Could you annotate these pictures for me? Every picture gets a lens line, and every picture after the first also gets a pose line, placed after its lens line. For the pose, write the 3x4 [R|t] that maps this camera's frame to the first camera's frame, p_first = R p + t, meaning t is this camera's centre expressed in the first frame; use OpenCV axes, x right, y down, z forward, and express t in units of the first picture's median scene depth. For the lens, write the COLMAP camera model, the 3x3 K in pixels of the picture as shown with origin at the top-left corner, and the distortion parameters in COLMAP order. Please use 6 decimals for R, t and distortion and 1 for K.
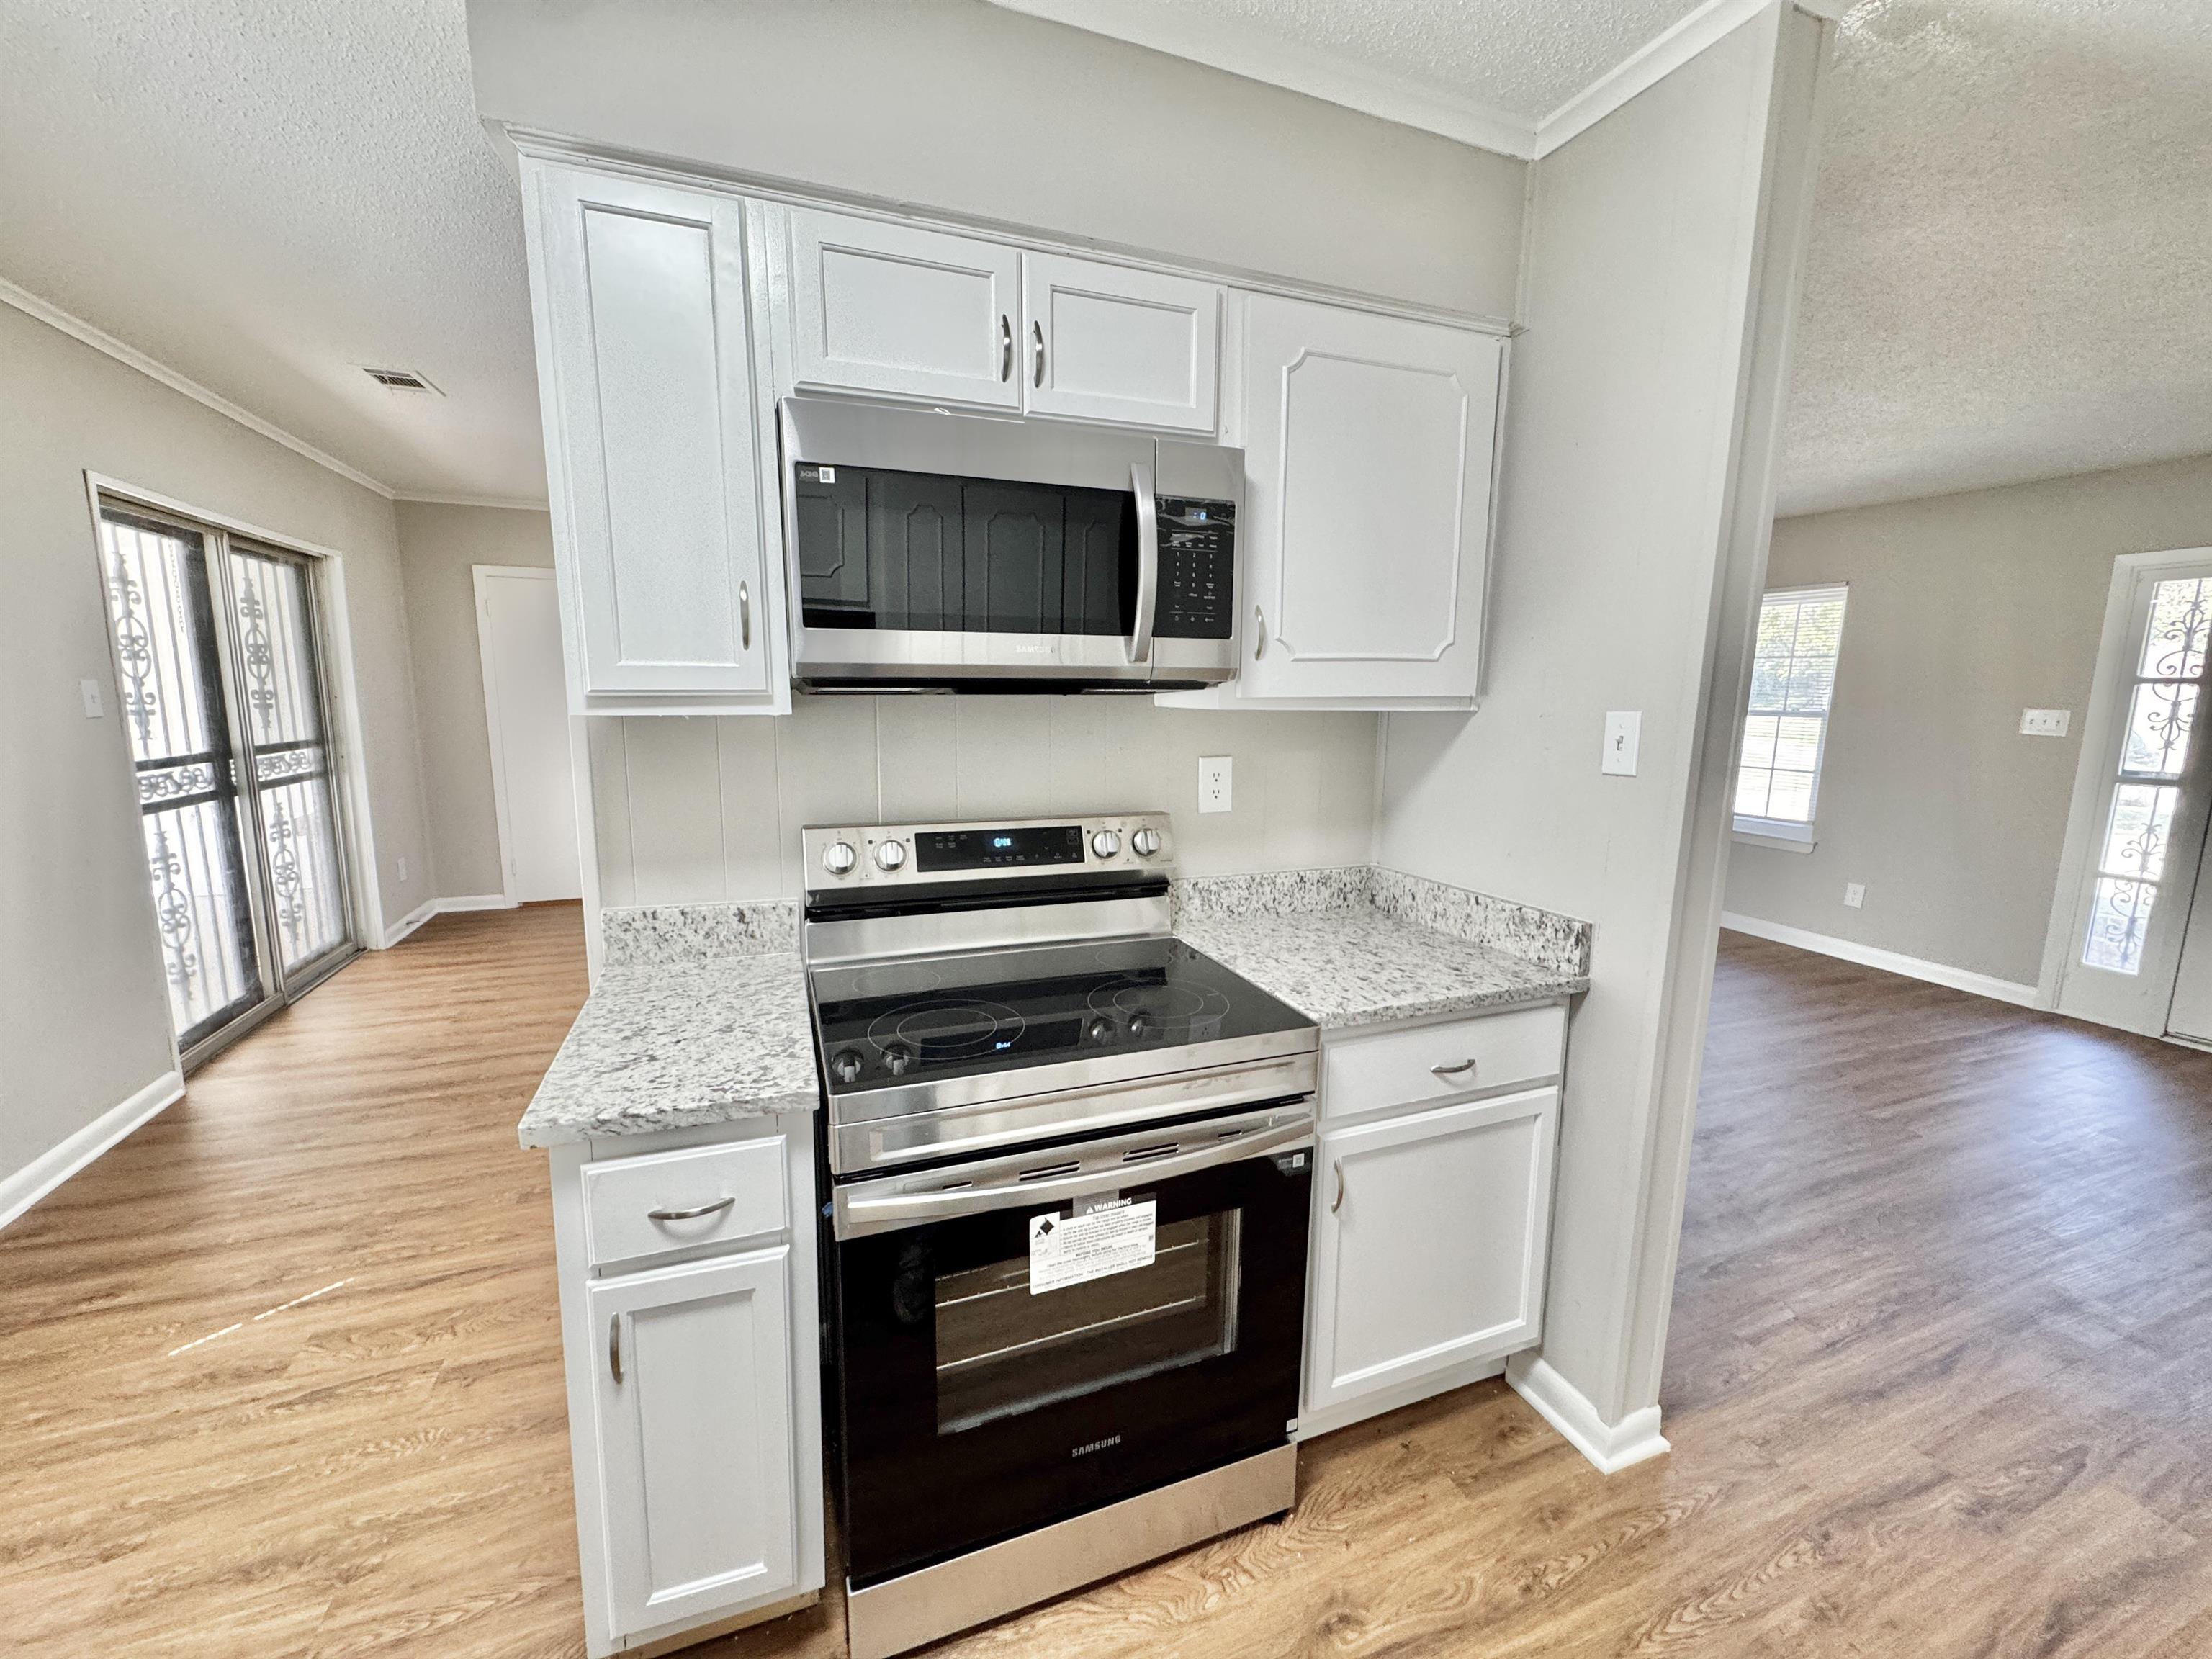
lens RADIAL K [[879.0, 0, 1106.0], [0, 879.0, 829.5], [0, 0, 1]] dist [0.000776, 0.000052]
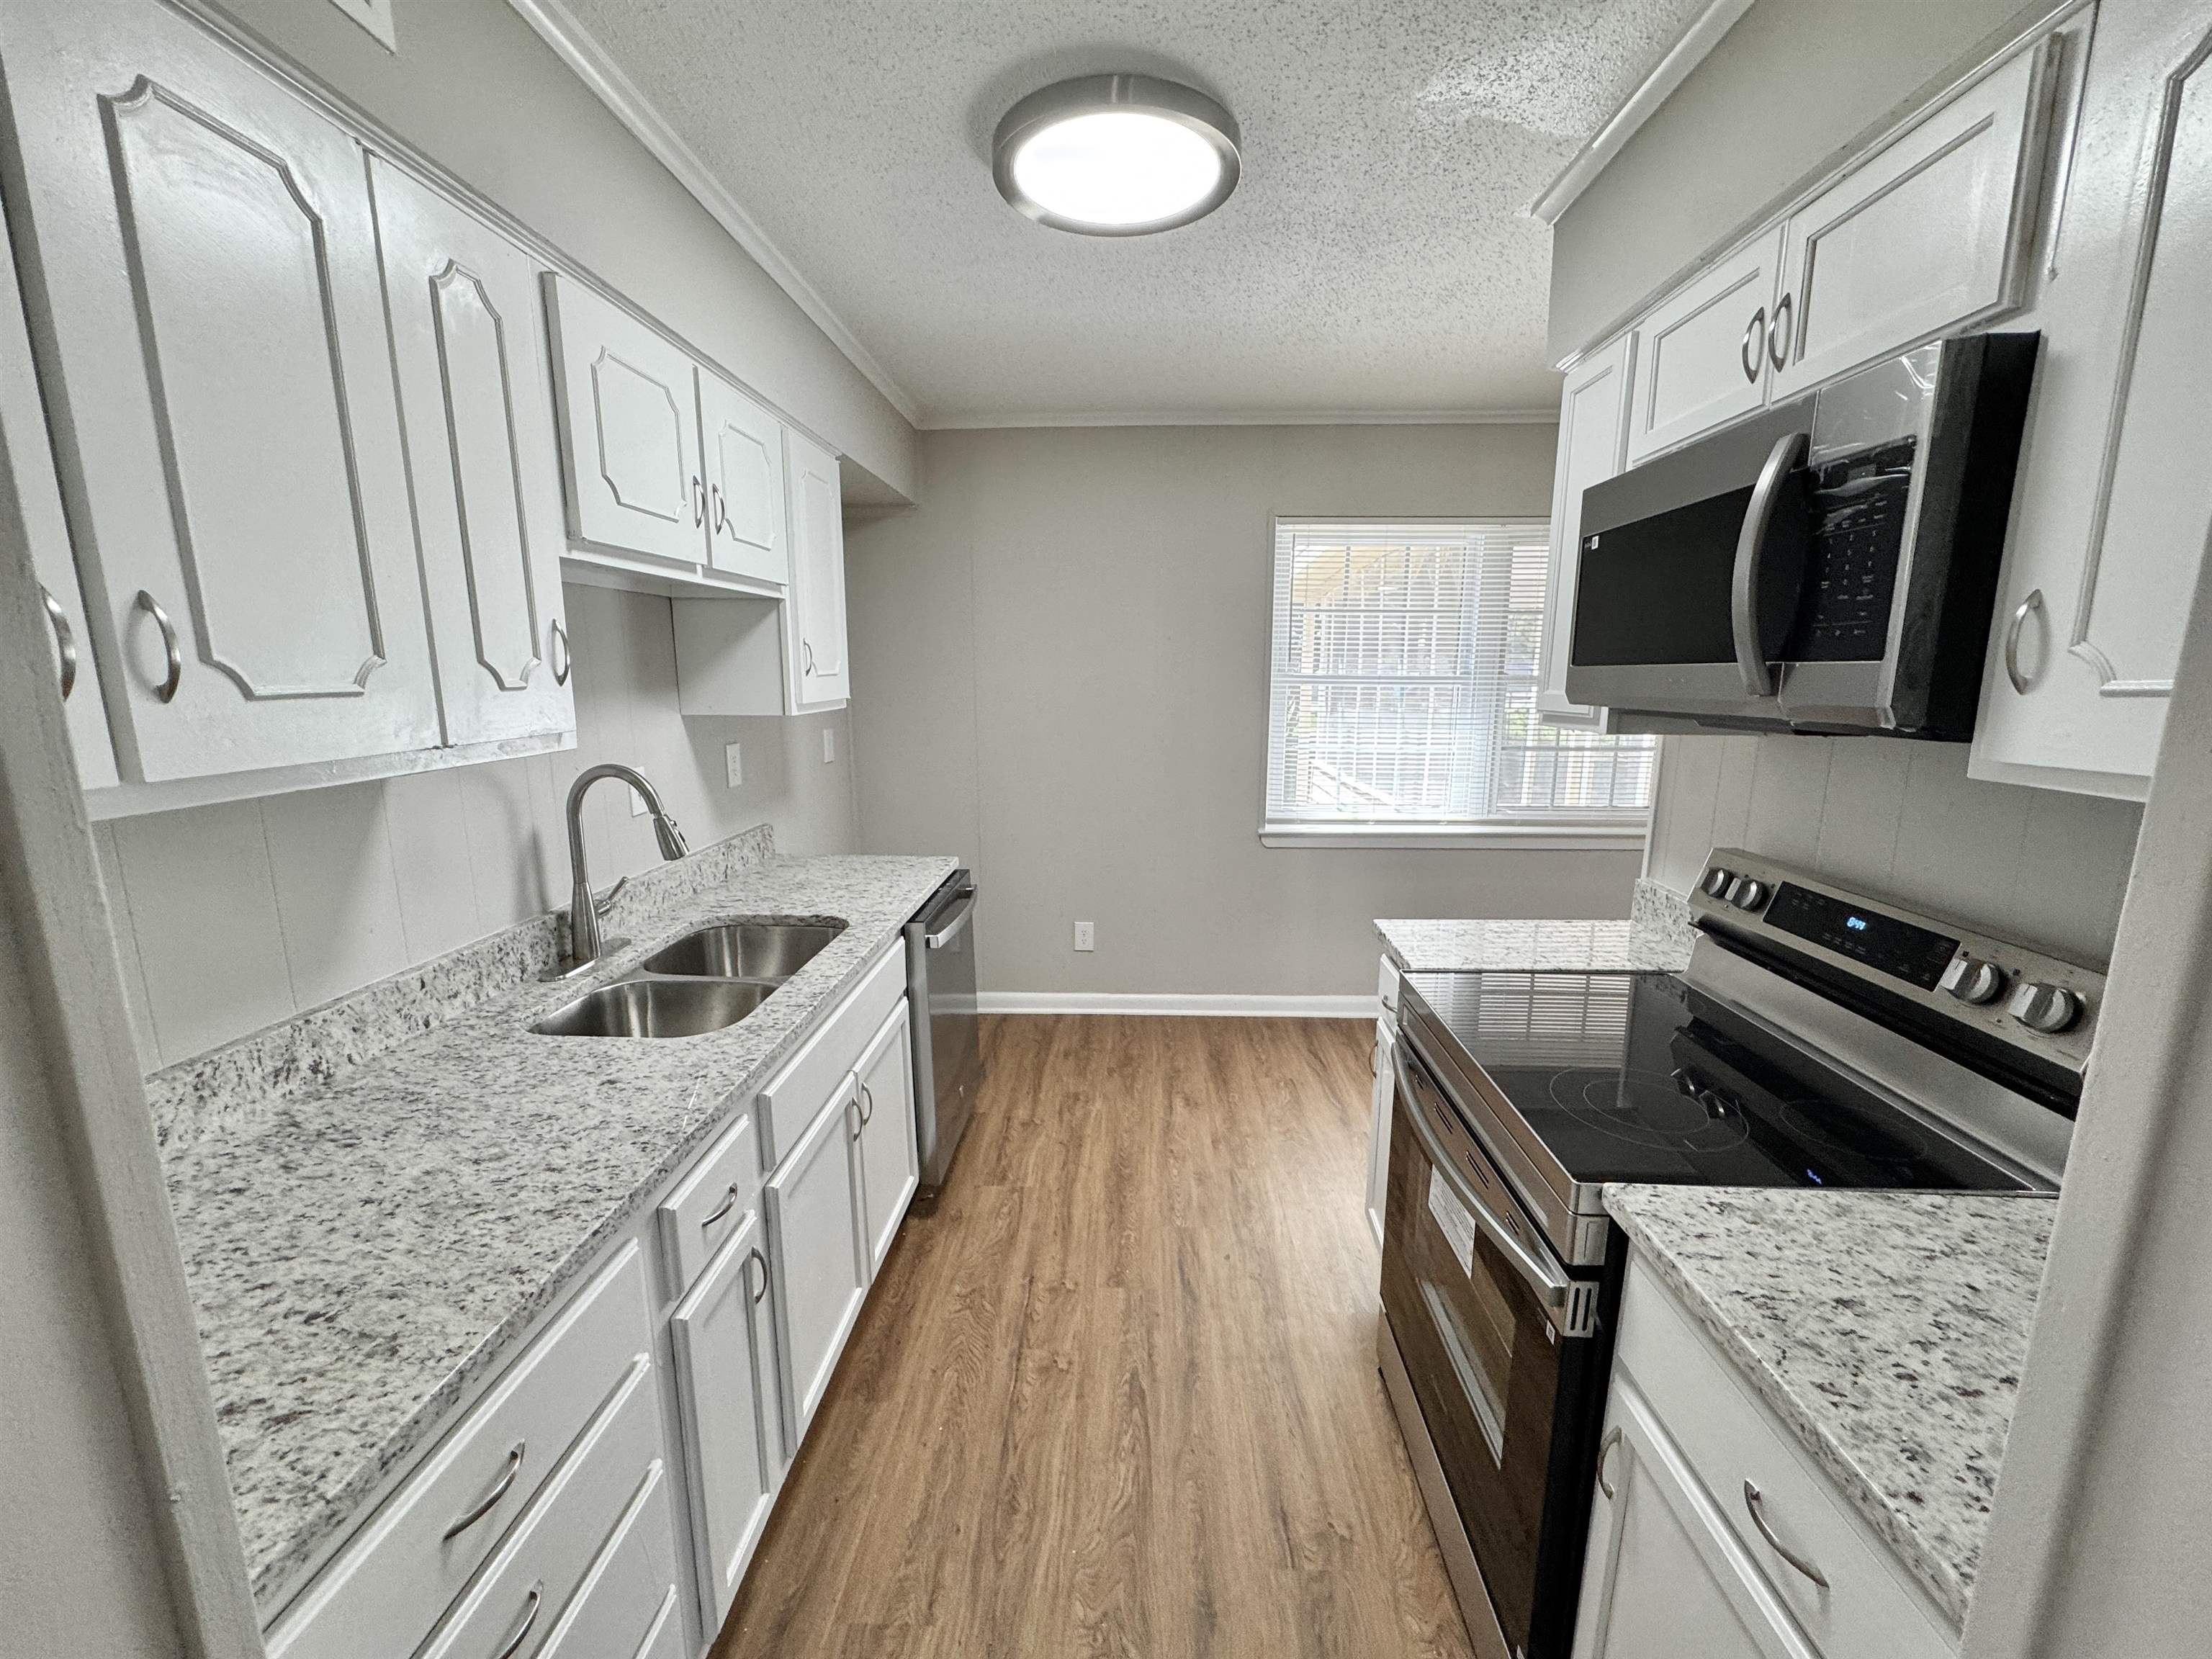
lens RADIAL K [[878.2, 0, 1120.0], [0, 878.2, 831.8], [0, 0, 1]] dist [-0.015796, 0.000269]
pose [[-0.380166, 0.157575, -0.911397, 0.810425], [-0.149027, 0.962070, 0.228499, -0.141043], [0.912833, 0.222691, -0.342263, 0.657590]]
